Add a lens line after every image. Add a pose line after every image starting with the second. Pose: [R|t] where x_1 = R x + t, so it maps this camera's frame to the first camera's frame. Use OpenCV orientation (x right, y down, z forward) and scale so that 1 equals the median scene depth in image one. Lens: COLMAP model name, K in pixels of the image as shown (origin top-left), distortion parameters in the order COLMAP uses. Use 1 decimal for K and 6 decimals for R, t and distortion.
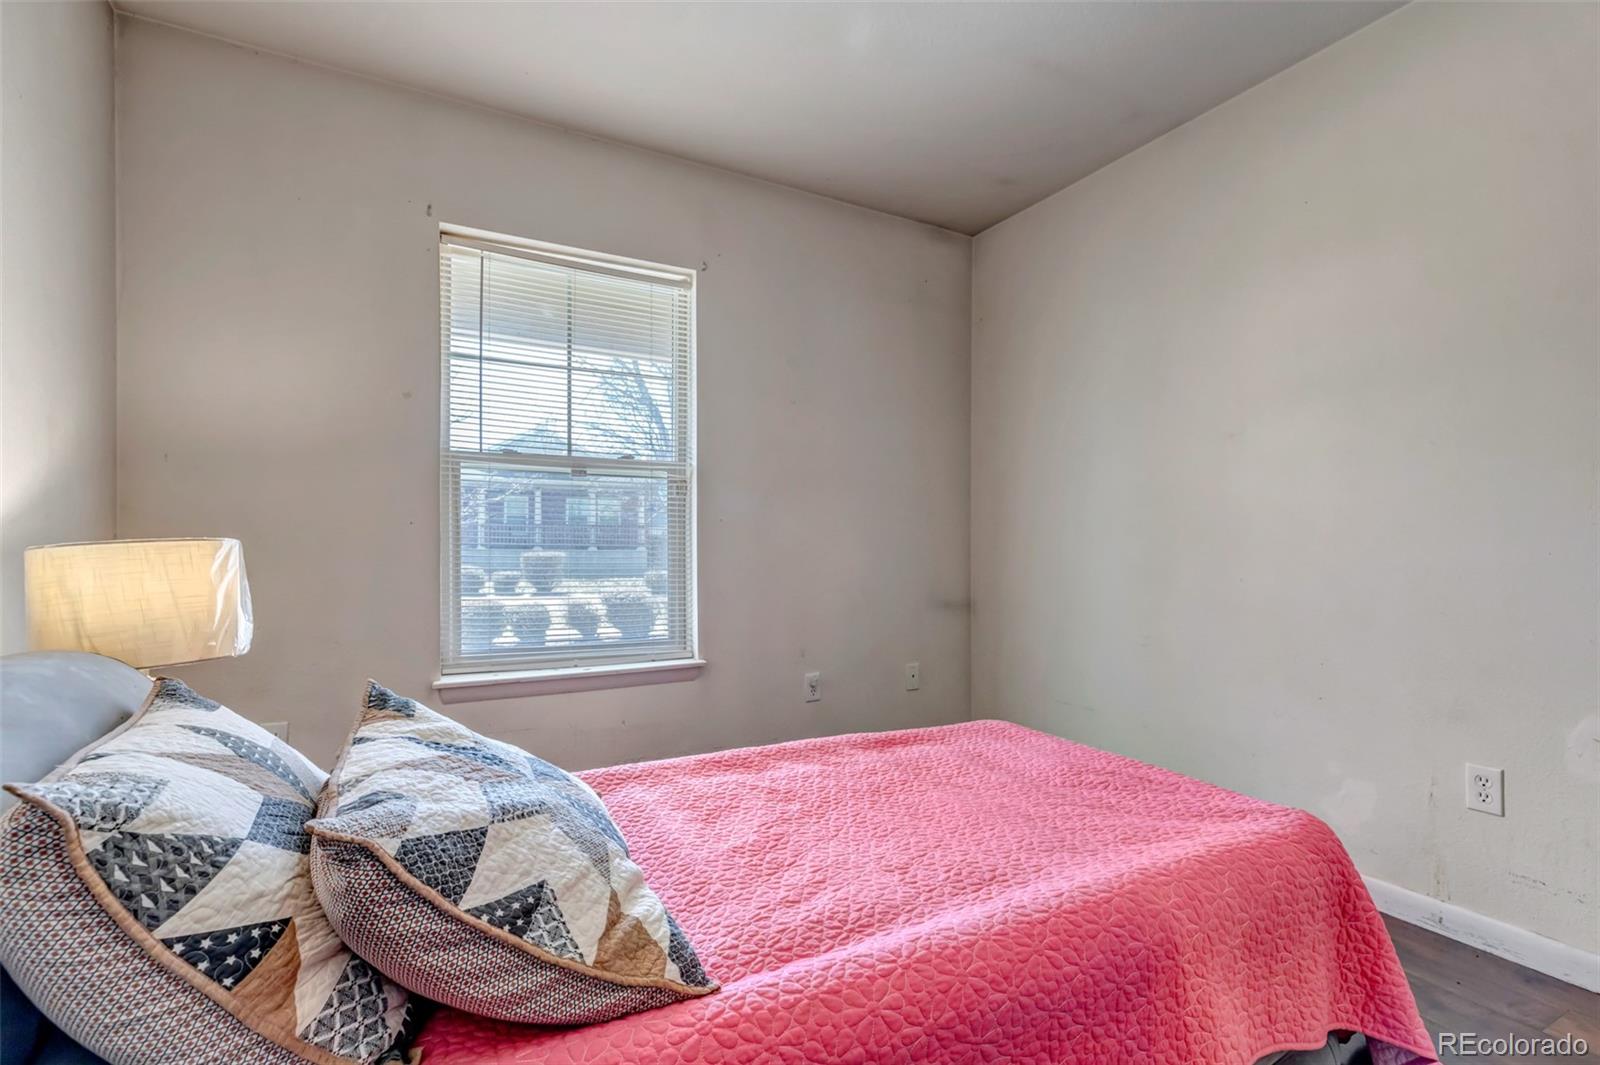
lens RADIAL K [[736.0, 0, 800.0], [0, 736.0, 532.5], [0, 0, 1]] dist [0.004329, -0.000457]
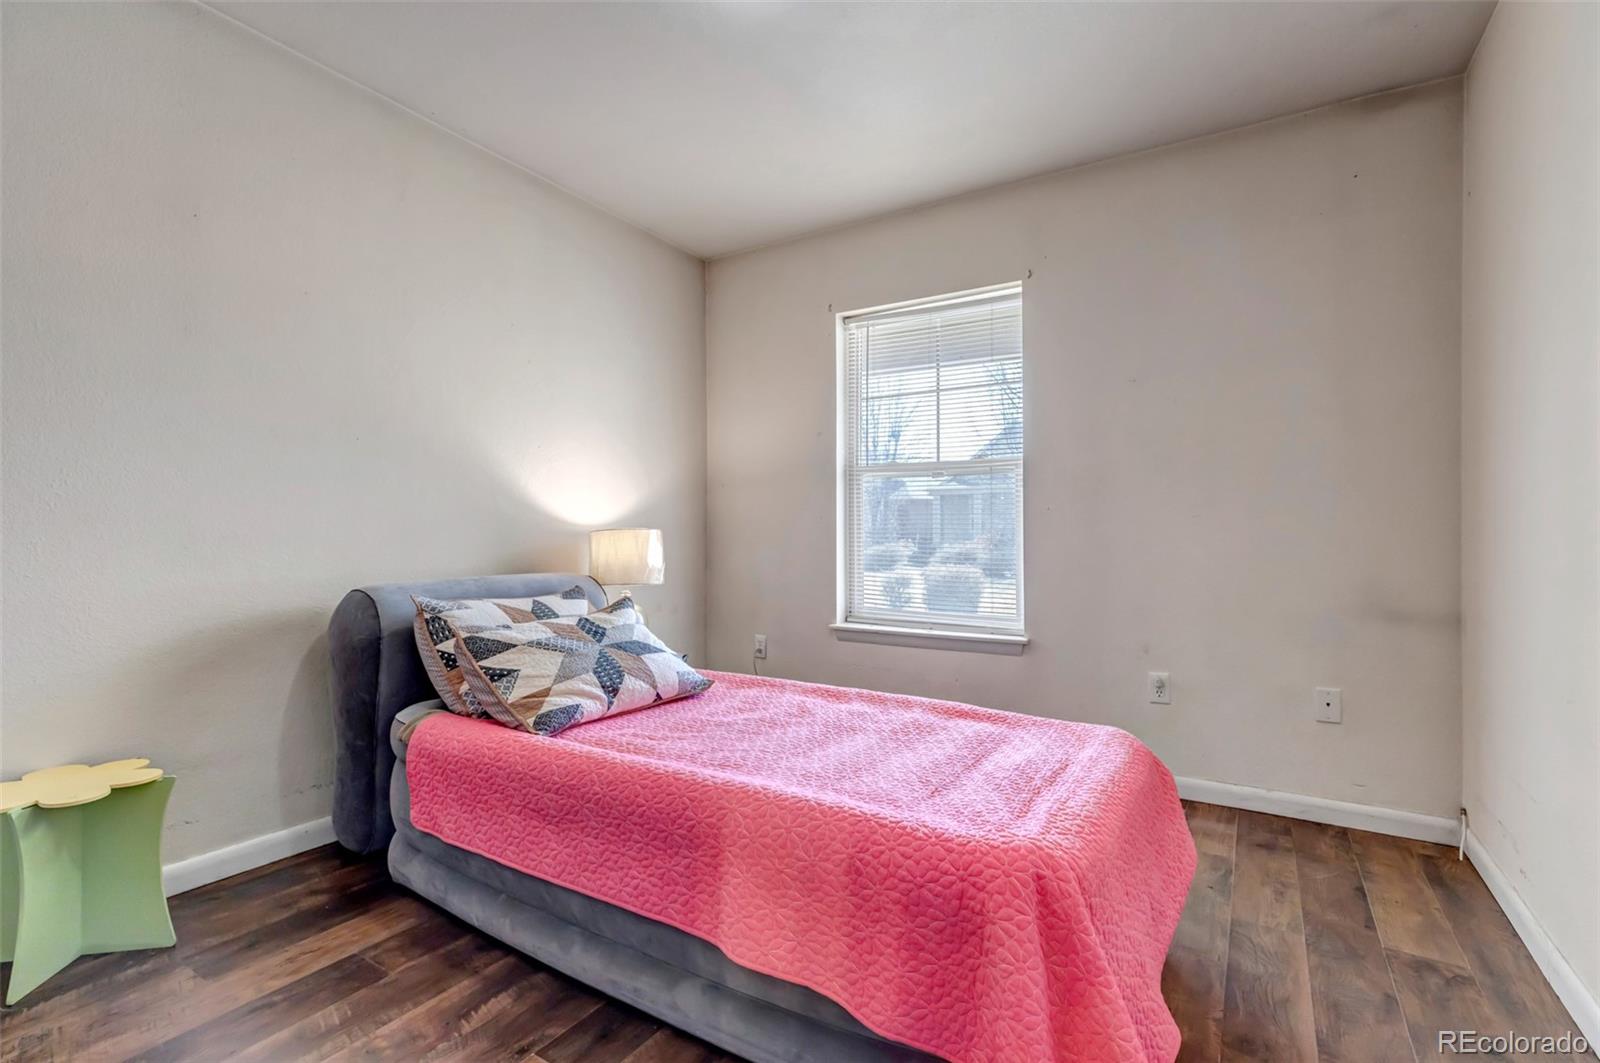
lens RADIAL K [[730.7, 0, 792.9], [0, 730.7, 518.1], [0, 0, 1]] dist [0.003781, 0.000414]
pose [[0.501580, -0.018930, -0.864904, 0.849551], [0.013299, 0.999811, -0.014170, 0.009194], [0.865009, -0.004395, 0.501737, 0.226008]]
